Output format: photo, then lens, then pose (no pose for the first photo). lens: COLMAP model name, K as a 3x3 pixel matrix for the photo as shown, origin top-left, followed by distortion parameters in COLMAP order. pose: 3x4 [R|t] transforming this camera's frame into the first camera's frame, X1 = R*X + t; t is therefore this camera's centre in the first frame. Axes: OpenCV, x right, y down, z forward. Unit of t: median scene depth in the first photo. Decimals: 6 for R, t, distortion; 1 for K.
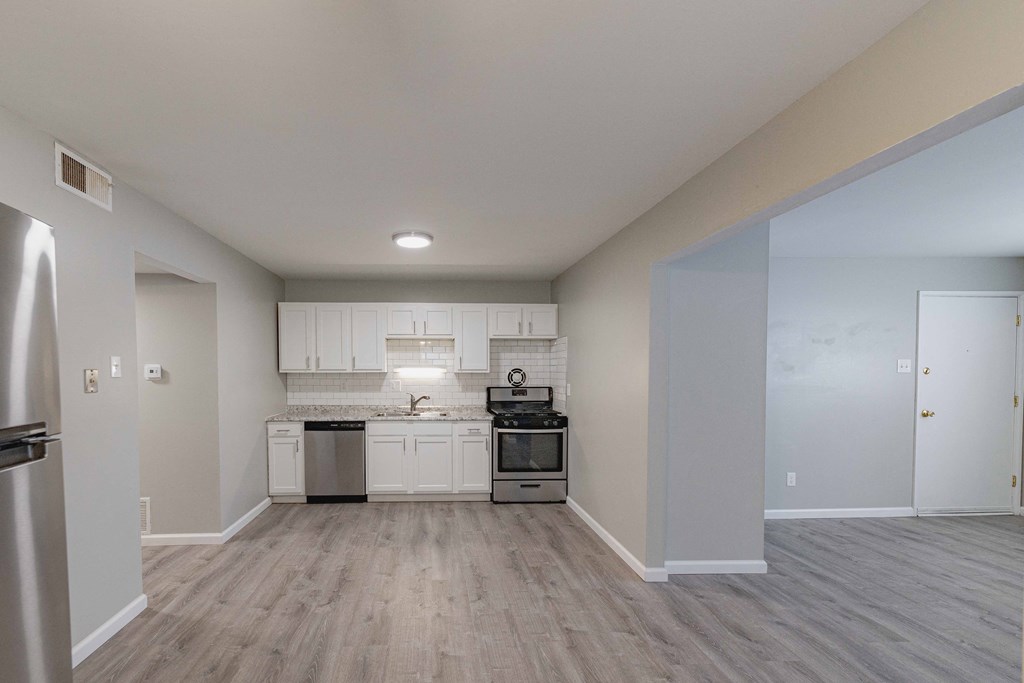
lens RADIAL K [[426.9, 0, 460.6], [0, 426.9, 381.4], [0, 0, 1]] dist [0.013406, -0.002198]
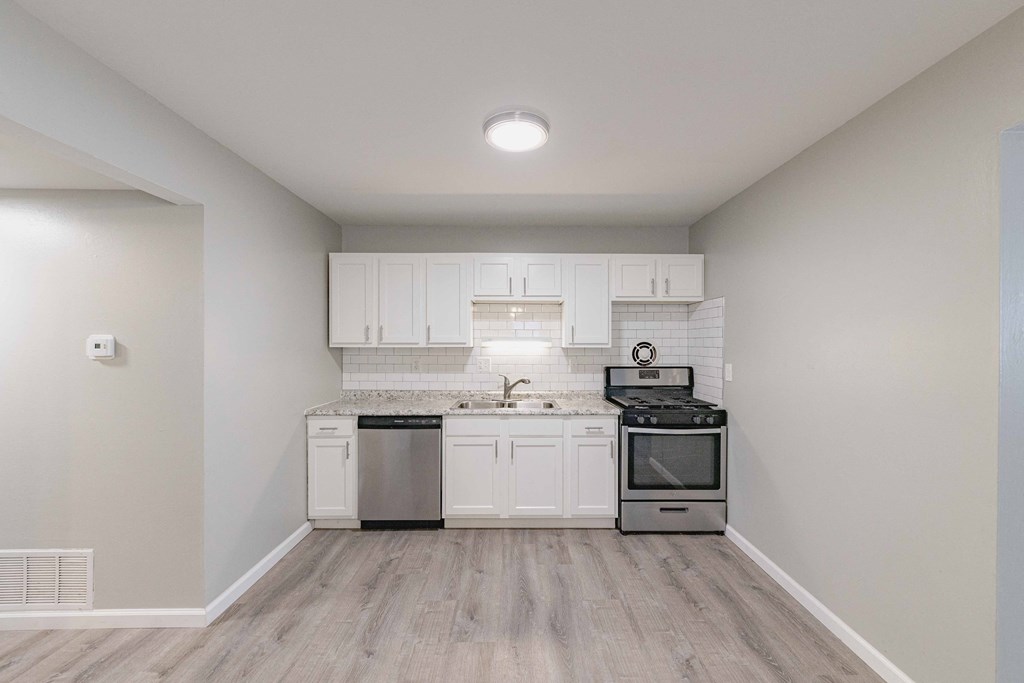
lens RADIAL K [[426.9, 0, 512.1], [0, 426.9, 338.4], [0, 0, 1]] dist [0.013406, -0.002198]
pose [[0.996804, 0.001037, -0.079874, -0.051661], [-0.004106, 0.999259, -0.038277, -0.008999], [0.079775, 0.038482, 0.996070, 0.303006]]
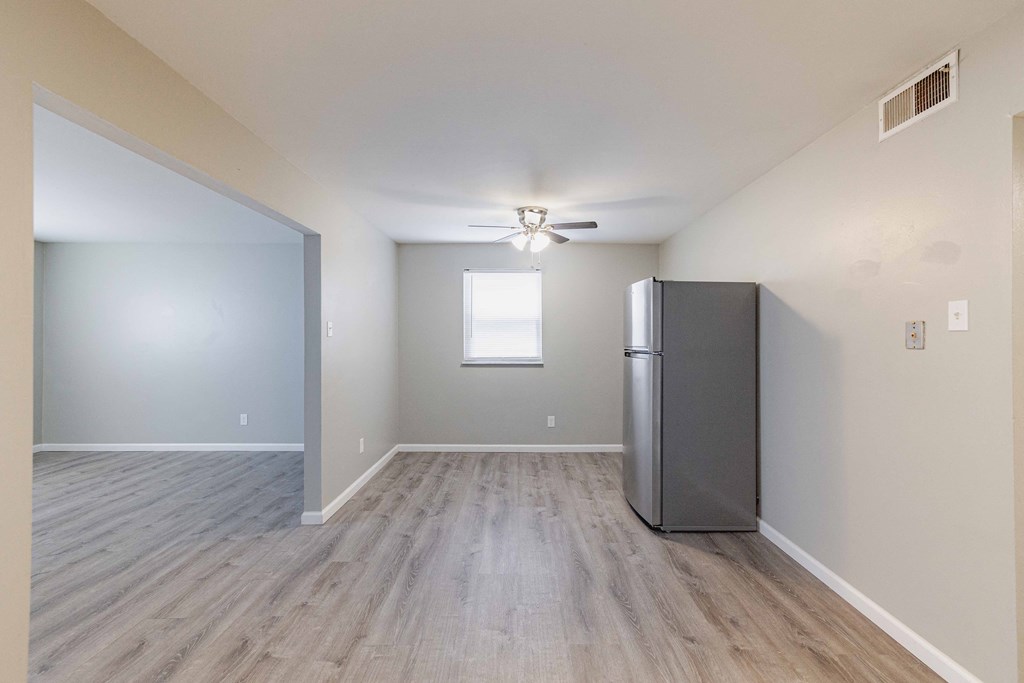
lens RADIAL K [[426.9, 0, 510.5], [0, 426.9, 342.4], [0, 0, 1]] dist [0.013406, -0.002198]
pose [[-0.996610, 0.001792, 0.082252, -0.061599], [0.005032, 0.999219, 0.039200, -0.011615], [-0.082118, 0.039481, -0.995840, 0.897496]]
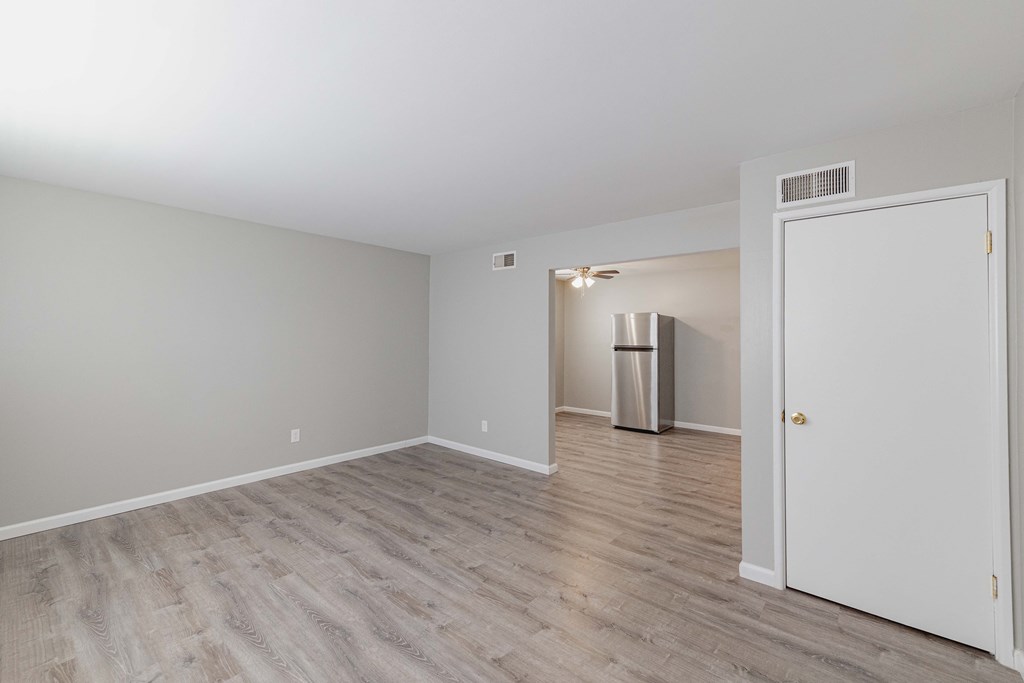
lens RADIAL K [[426.9, 0, 505.9], [0, 426.9, 335.8], [0, 0, 1]] dist [0.013406, -0.002198]
pose [[-0.701271, -0.007663, -0.712854, 1.128228], [-0.029595, 0.999393, 0.018370, -0.029175], [0.712281, 0.033979, -0.701072, 0.857666]]
